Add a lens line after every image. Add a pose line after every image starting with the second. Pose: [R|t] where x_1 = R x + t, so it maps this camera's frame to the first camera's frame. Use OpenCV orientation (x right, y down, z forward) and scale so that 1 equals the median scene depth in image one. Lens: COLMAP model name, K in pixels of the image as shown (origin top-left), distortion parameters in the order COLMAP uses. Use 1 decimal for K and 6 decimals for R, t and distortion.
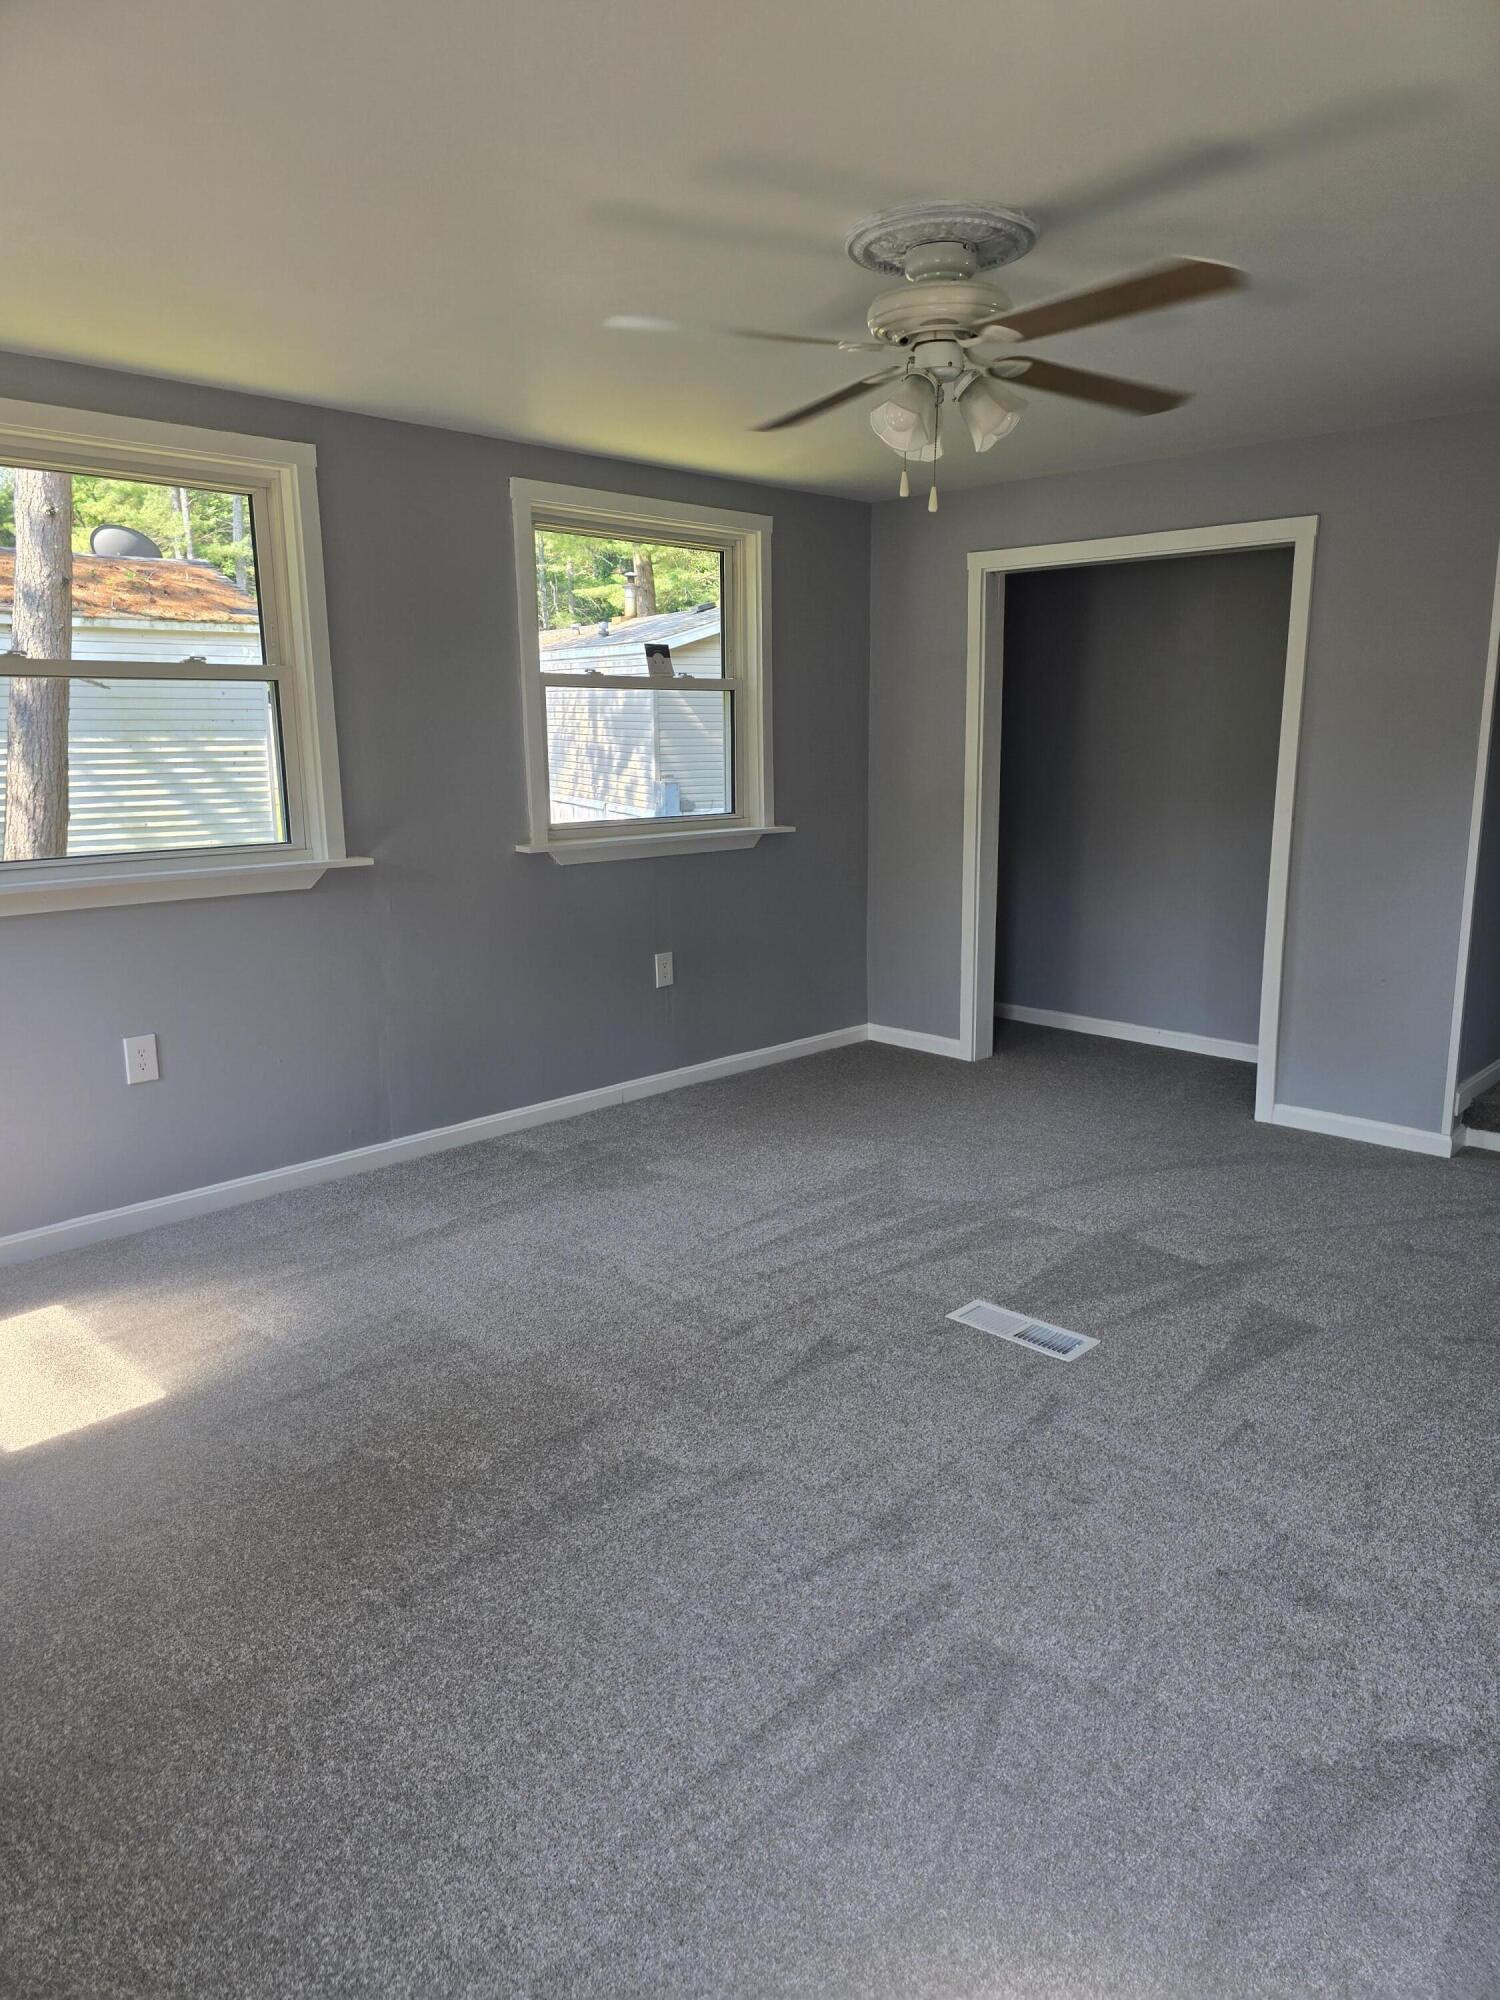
lens RADIAL K [[1345.8, 0, 747.1], [0, 1345.8, 1009.6], [0, 0, 1]] dist [0.028053, -0.010516]
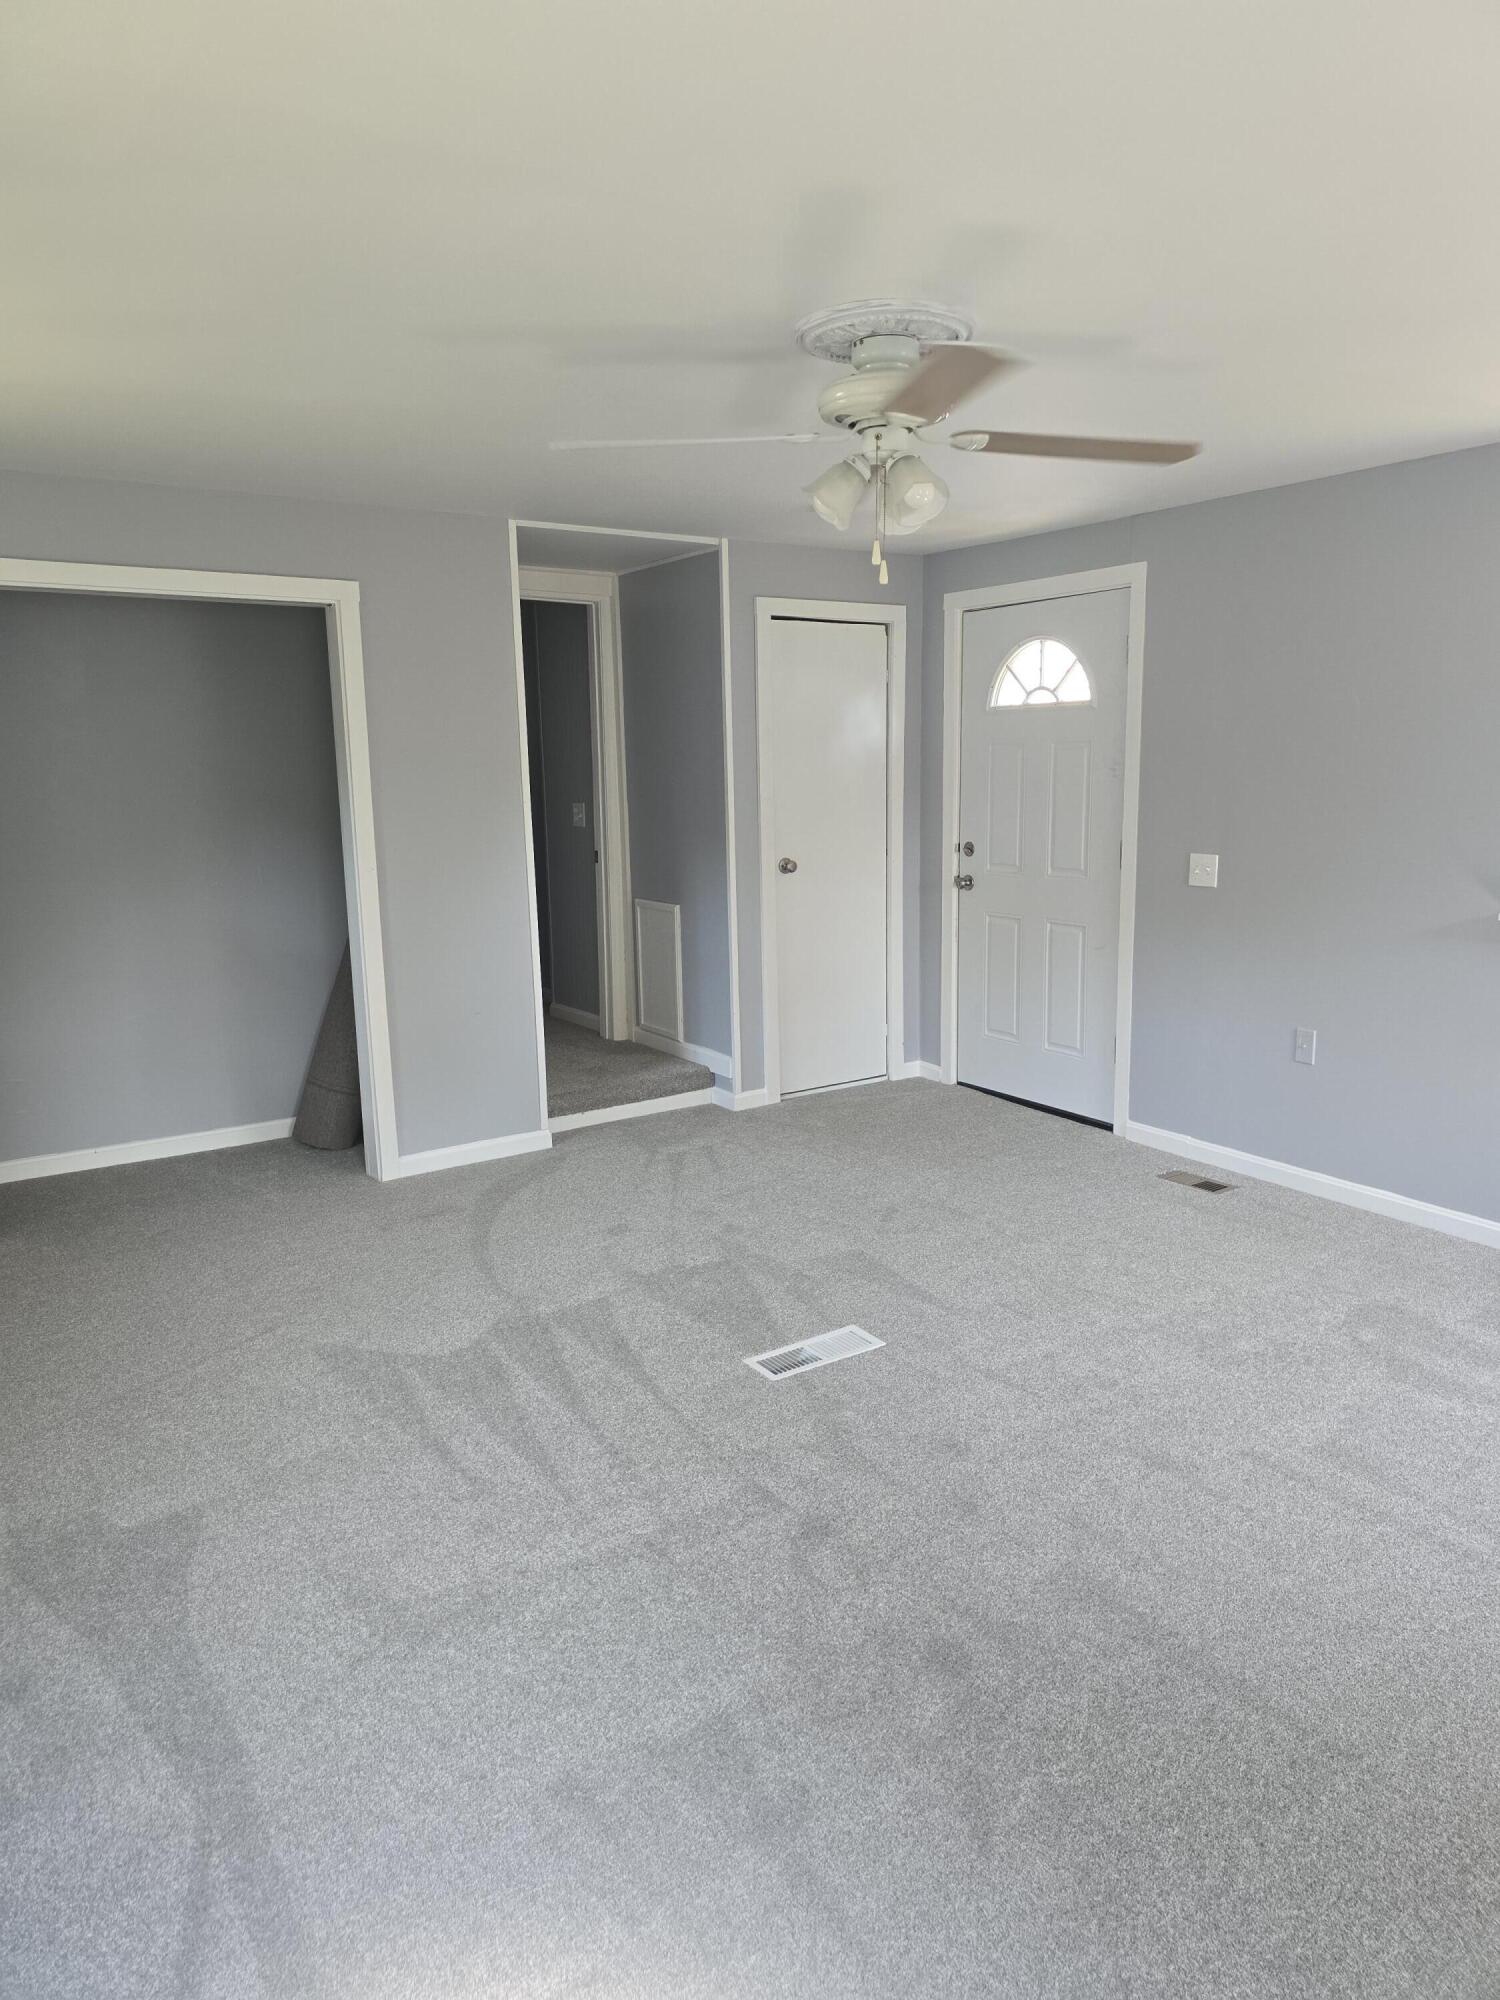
lens RADIAL K [[1345.8, 0, 746.3], [0, 1345.8, 986.1], [0, 0, 1]] dist [0.028053, -0.010516]
pose [[0.221137, -0.168847, 0.960515, -0.656211], [0.224723, 0.967217, 0.118287, -0.151253], [-0.948998, 0.189692, 0.251832, 0.615525]]
